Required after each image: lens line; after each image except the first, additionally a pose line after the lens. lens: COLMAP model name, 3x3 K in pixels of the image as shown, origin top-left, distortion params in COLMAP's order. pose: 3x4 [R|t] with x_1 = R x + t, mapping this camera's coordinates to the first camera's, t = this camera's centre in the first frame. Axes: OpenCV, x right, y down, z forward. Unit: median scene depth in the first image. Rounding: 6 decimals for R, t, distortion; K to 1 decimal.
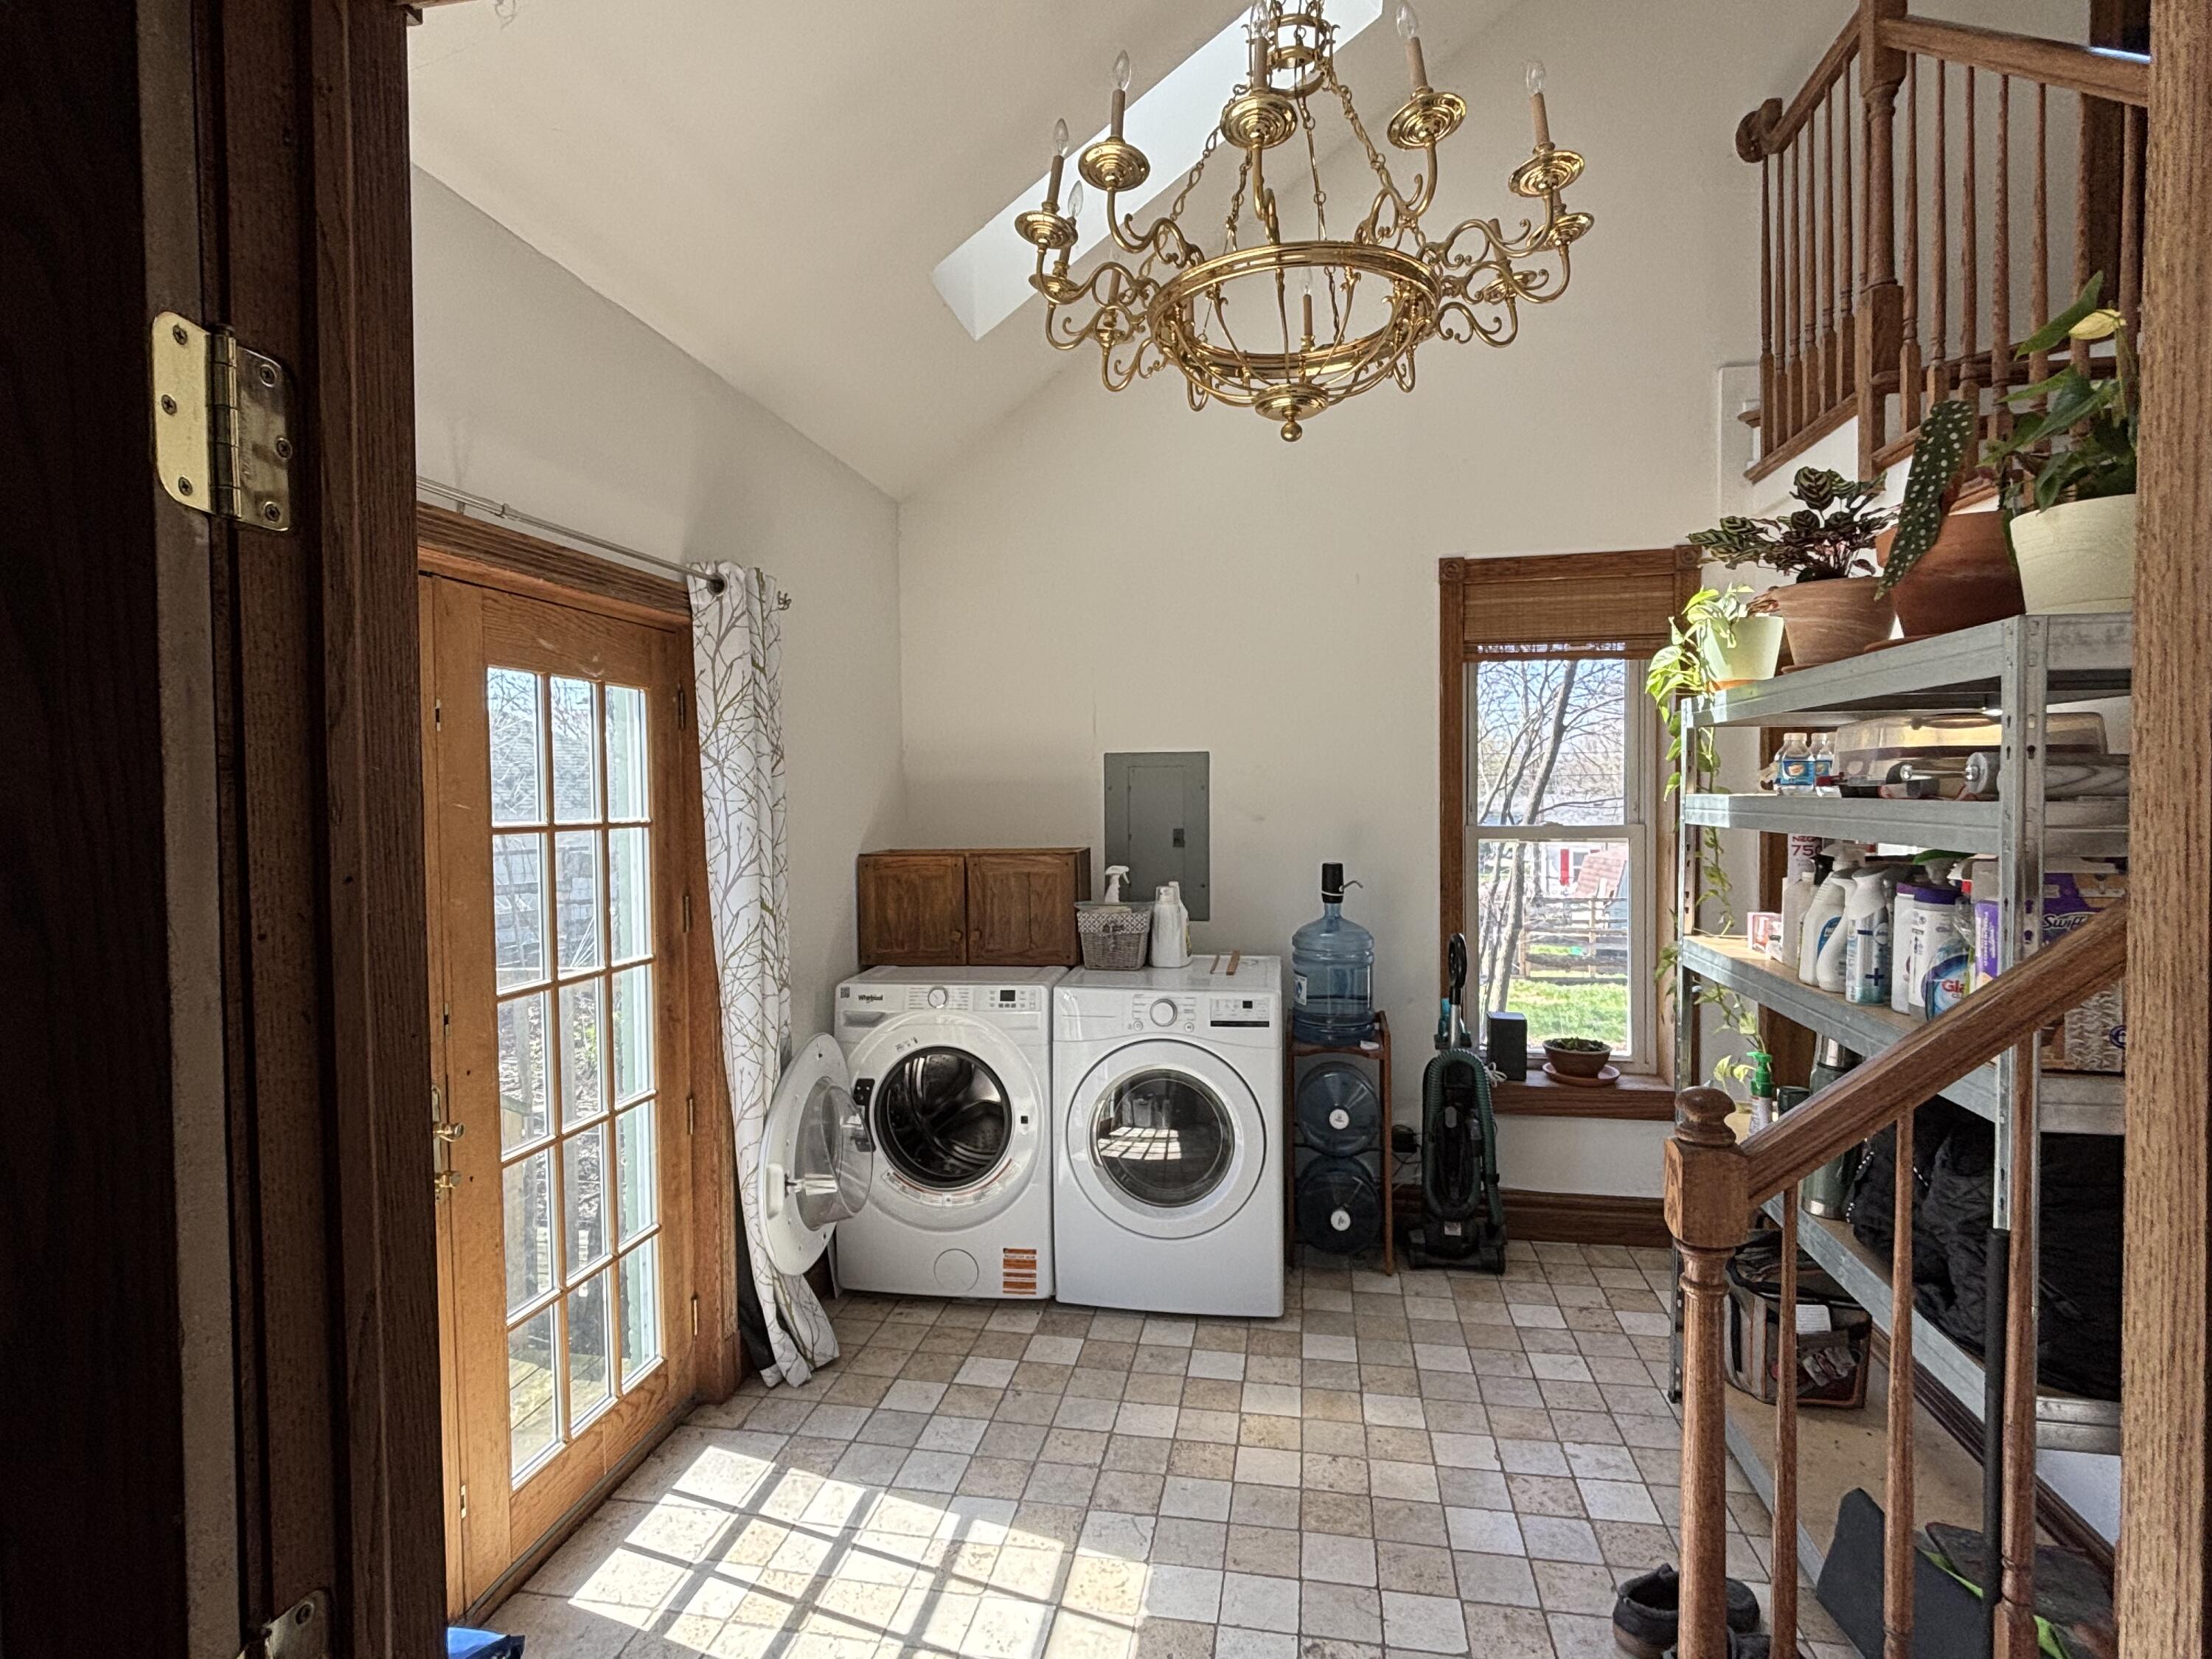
lens RADIAL K [[1154.7, 0, 1088.5], [0, 1154.7, 836.4], [0, 0, 1]] dist [-0.008461, 0.004003]
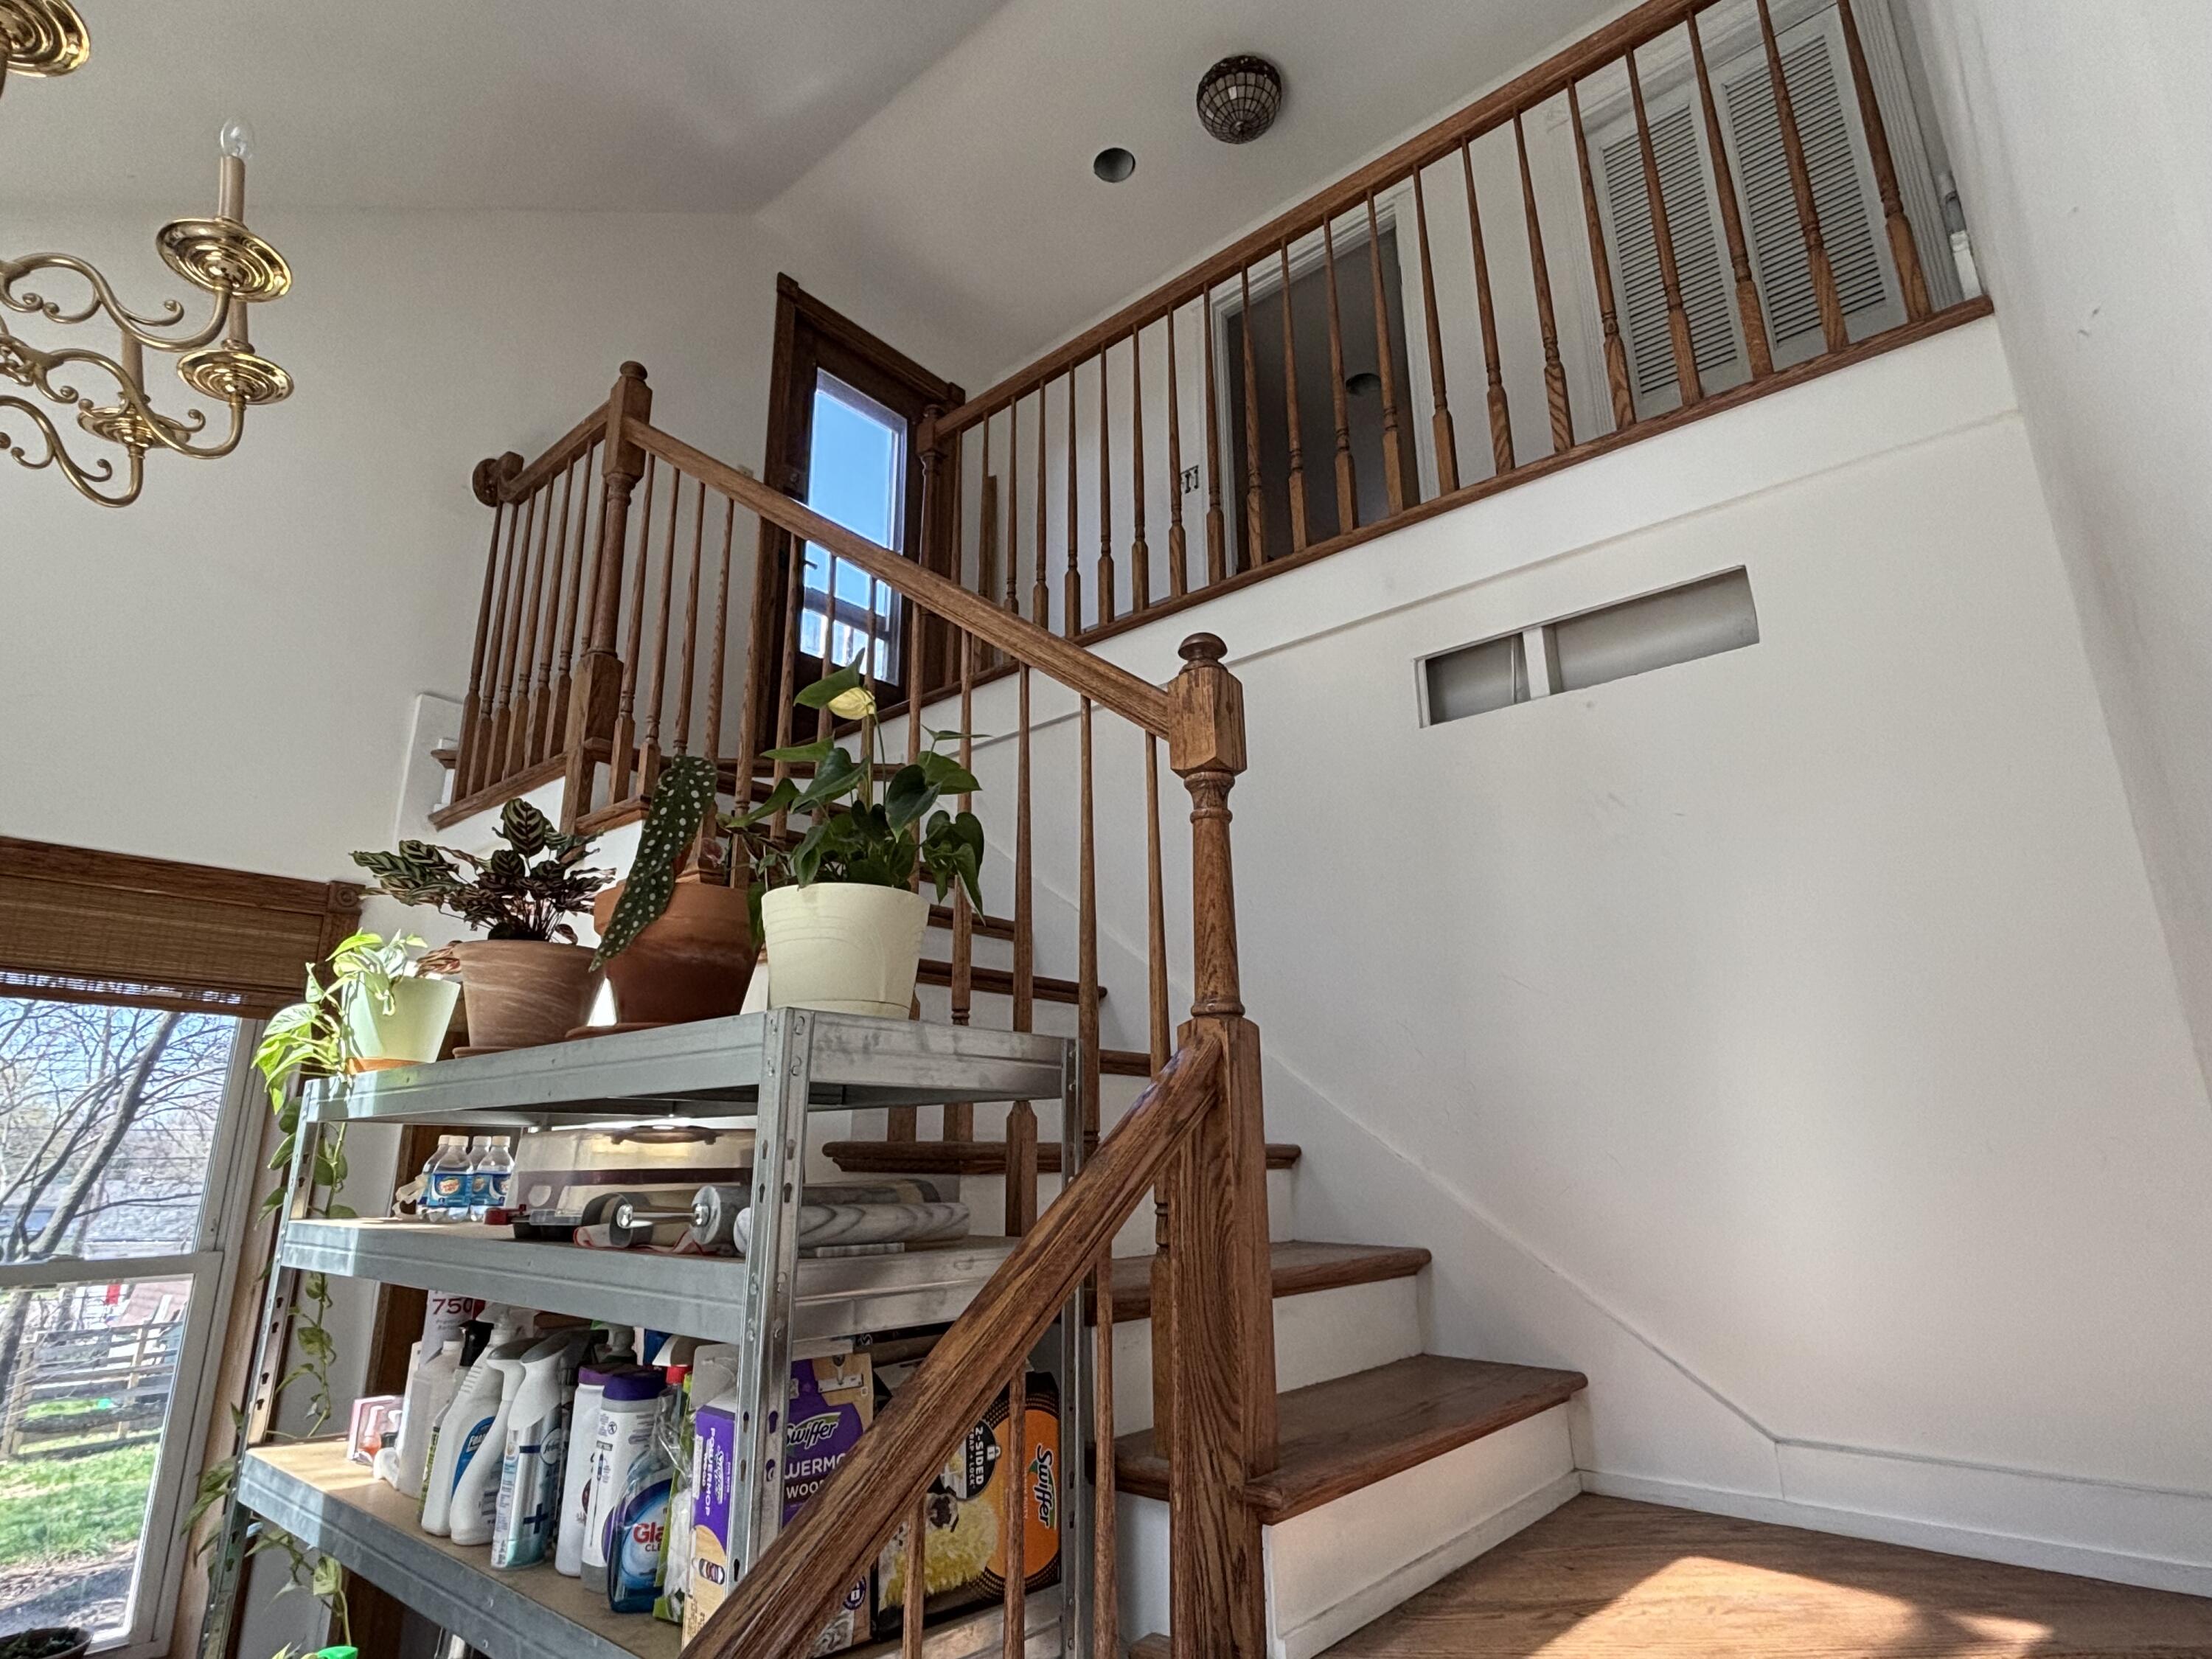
lens RADIAL K [[1154.7, 0, 1097.2], [0, 1154.7, 829.3], [0, 0, 1]] dist [-0.008461, 0.004003]
pose [[0.484447, 0.250149, 0.838294, 0.123904], [0.036956, 0.951539, -0.305299, -0.033154], [-0.874040, 0.178881, 0.451726, 0.237773]]
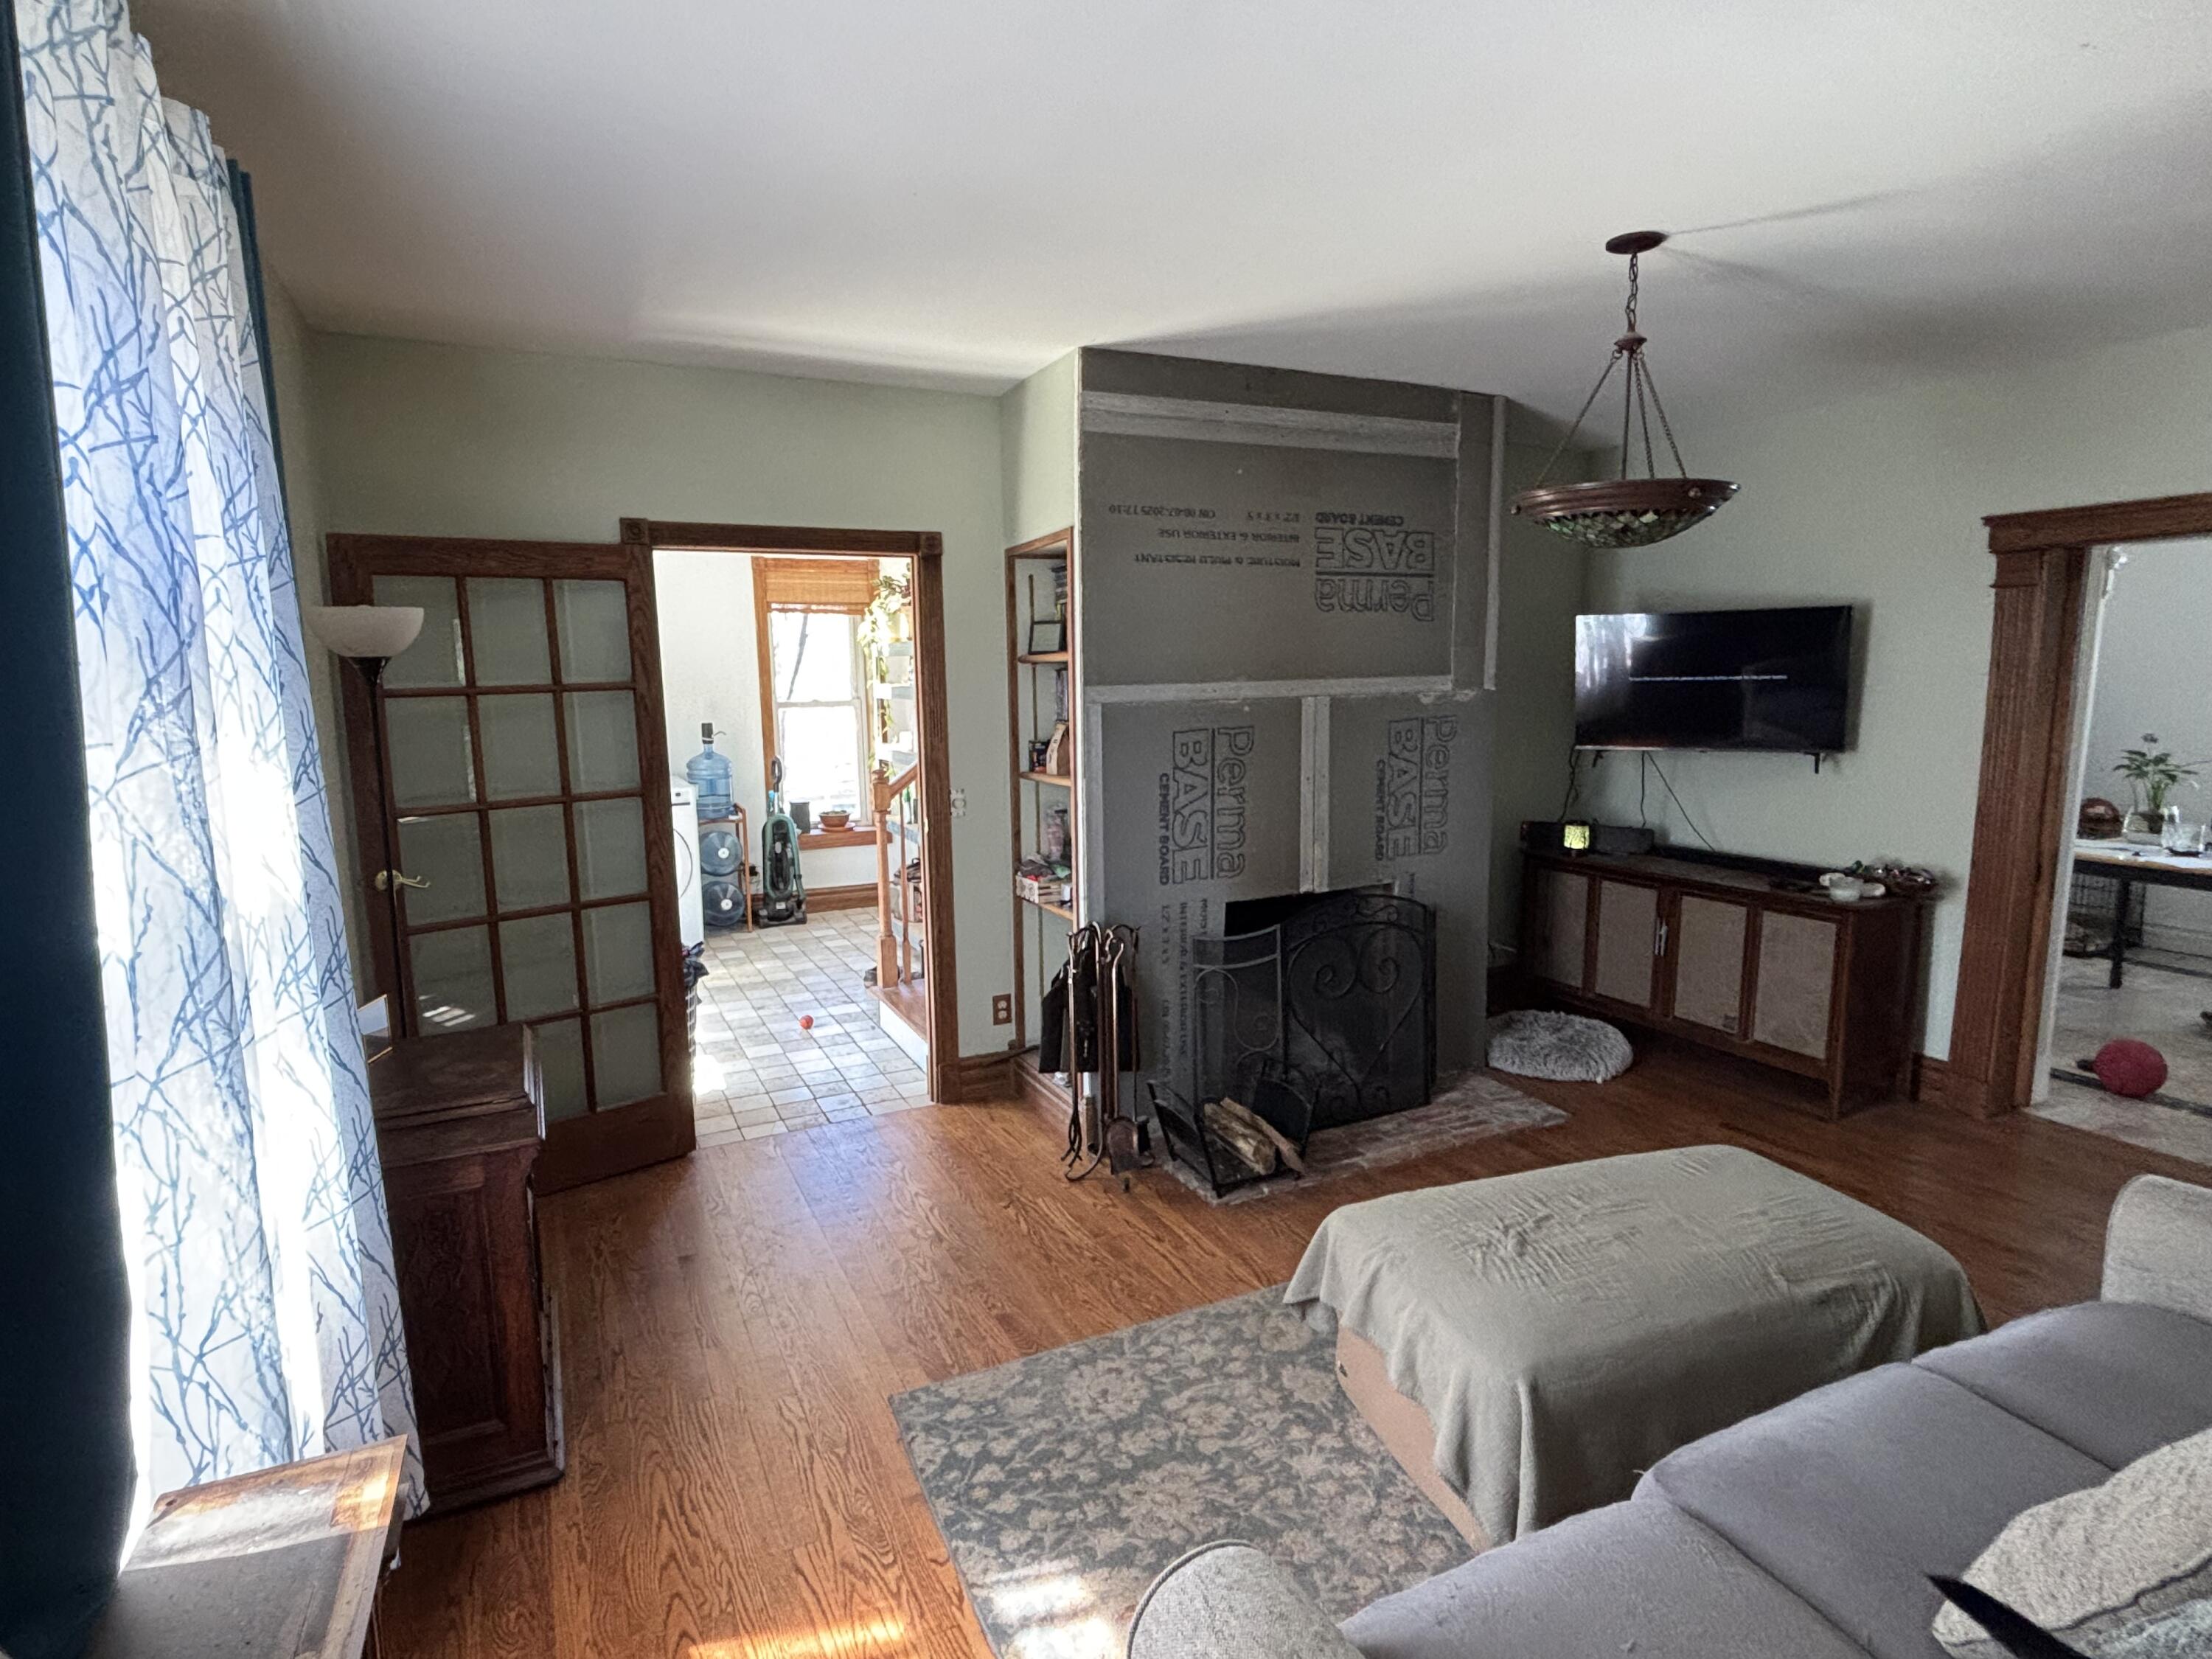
lens RADIAL K [[1154.7, 0, 1089.3], [0, 1154.7, 814.7], [0, 0, 1]] dist [-0.008461, 0.004003]
pose [[0.803628, -0.076387, 0.590209, -0.555147], [0.026167, 0.995305, 0.093187, 0.019344], [-0.594556, -0.059443, 0.801854, -1.193656]]
